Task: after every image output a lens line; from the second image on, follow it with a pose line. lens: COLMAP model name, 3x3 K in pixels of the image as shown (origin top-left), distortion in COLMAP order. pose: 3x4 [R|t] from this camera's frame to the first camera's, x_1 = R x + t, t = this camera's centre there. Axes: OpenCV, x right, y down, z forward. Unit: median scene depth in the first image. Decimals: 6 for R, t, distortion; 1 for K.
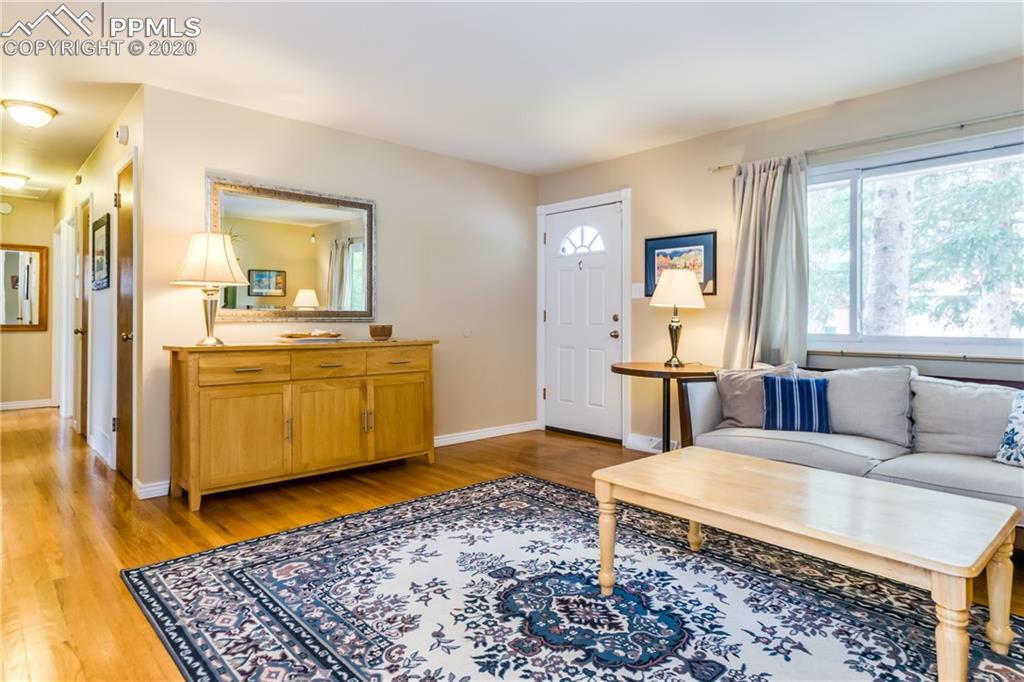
lens RADIAL K [[570.9, 0, 516.0], [0, 570.9, 317.5], [0, 0, 1]] dist [0.003078, 0.002132]
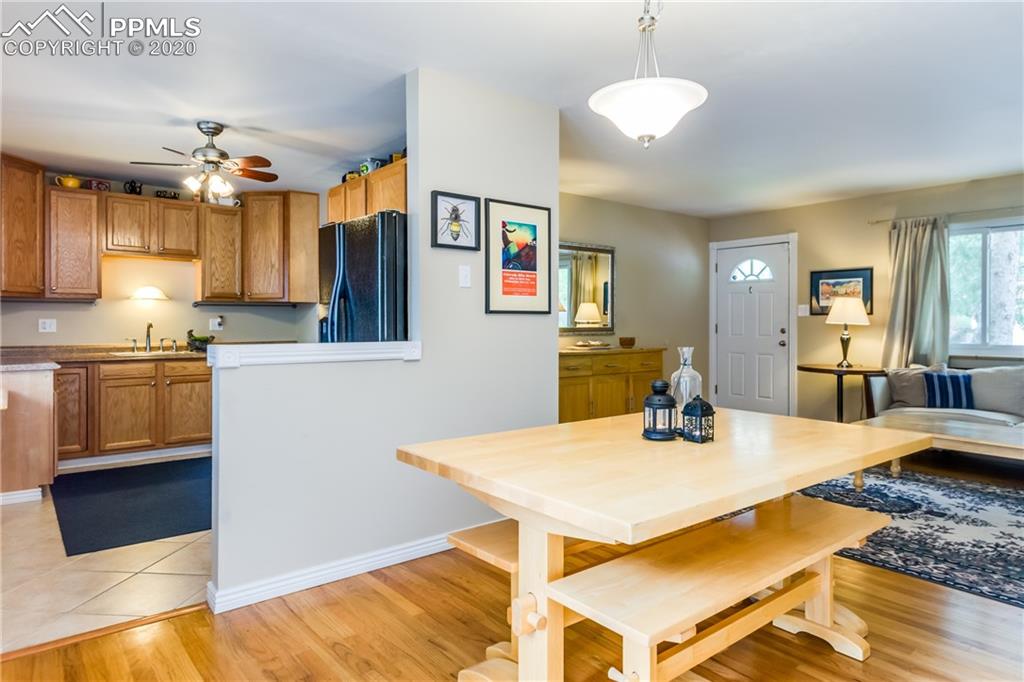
lens RADIAL K [[615.7, 0, 509.5], [0, 615.7, 327.5], [0, 0, 1]] dist [0.026625, -0.012194]
pose [[0.998803, -0.002901, -0.048823, -0.462304], [0.003502, 0.999919, 0.012218, -0.031320], [0.048784, -0.012374, 0.998733, -0.544837]]
